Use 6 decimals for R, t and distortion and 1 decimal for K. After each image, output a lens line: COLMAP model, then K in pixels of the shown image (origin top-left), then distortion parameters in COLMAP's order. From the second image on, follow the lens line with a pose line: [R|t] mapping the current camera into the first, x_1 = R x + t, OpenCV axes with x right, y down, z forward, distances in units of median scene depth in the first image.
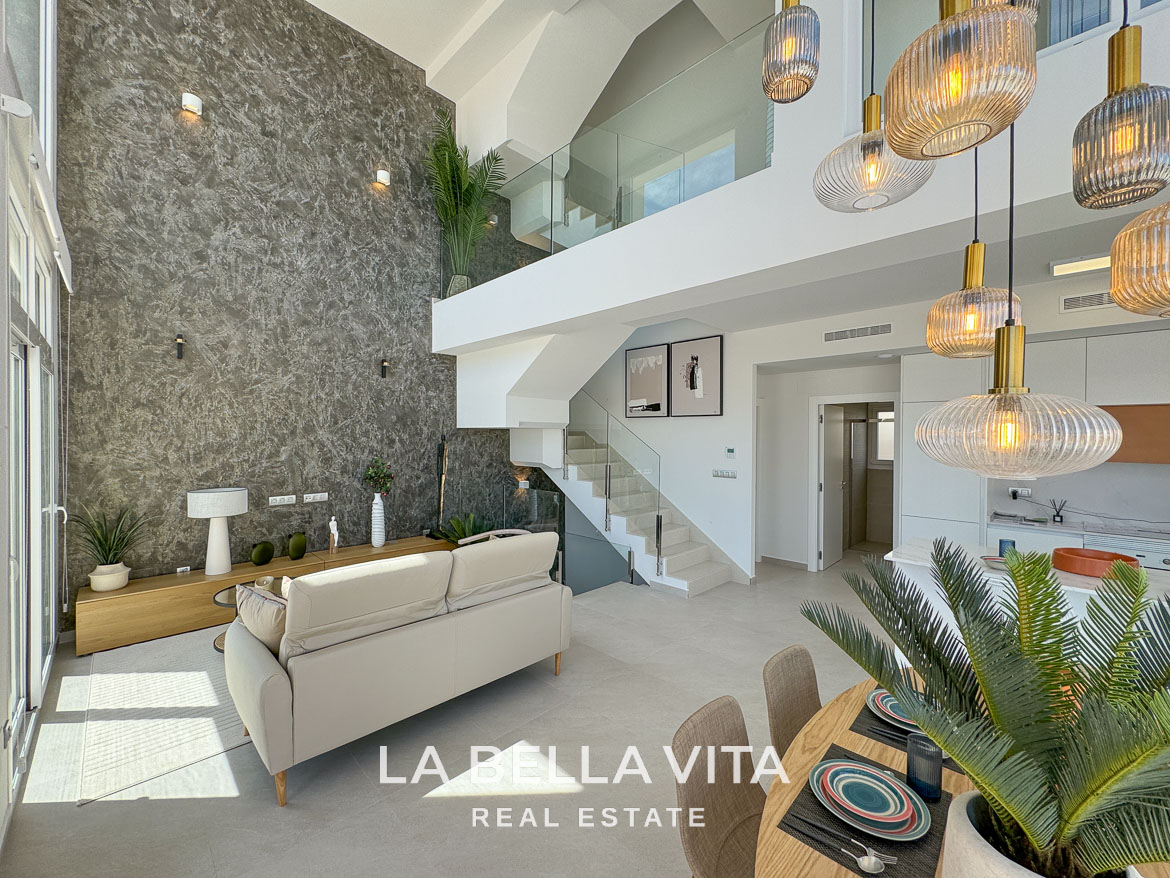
lens RADIAL K [[468.8, 0, 577.1], [0, 468.8, 442.3], [0, 0, 1]] dist [-0.002305, 0.000516]
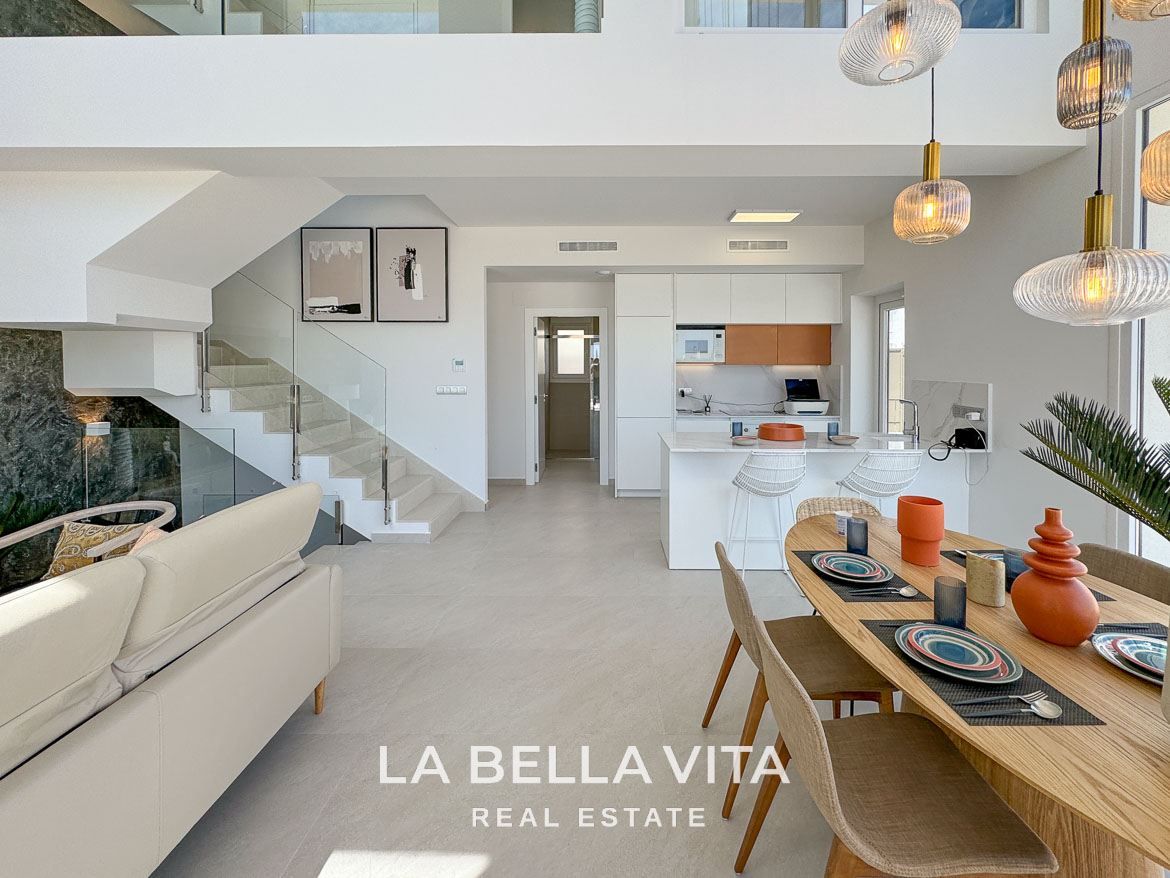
lens RADIAL K [[494.2, 0, 605.6], [0, 494.2, 372.6], [0, 0, 1]] dist [-0.008016, 0.001126]
pose [[0.701447, -0.019397, 0.712457, -0.149599], [0.012802, 0.999811, 0.014616, 0.028932], [-0.712606, -0.001131, 0.701563, 0.180526]]
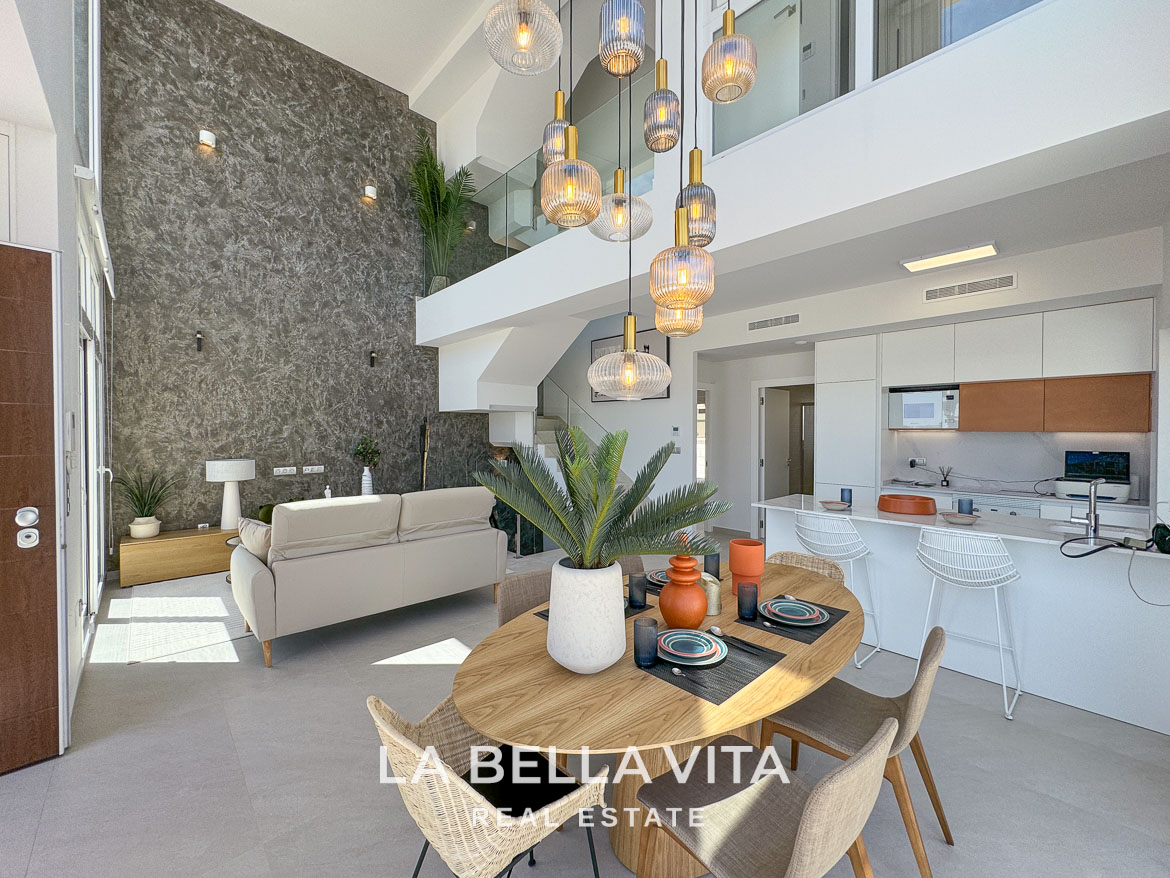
lens RADIAL K [[468.8, 0, 571.1], [0, 468.8, 439.0], [0, 0, 1]] dist [-0.002305, 0.000516]
pose [[0.999203, -0.002805, -0.039822, 0.134905], [0.003026, 0.999980, 0.005497, 0.038416], [0.039805, -0.005613, 0.999192, -0.145487]]
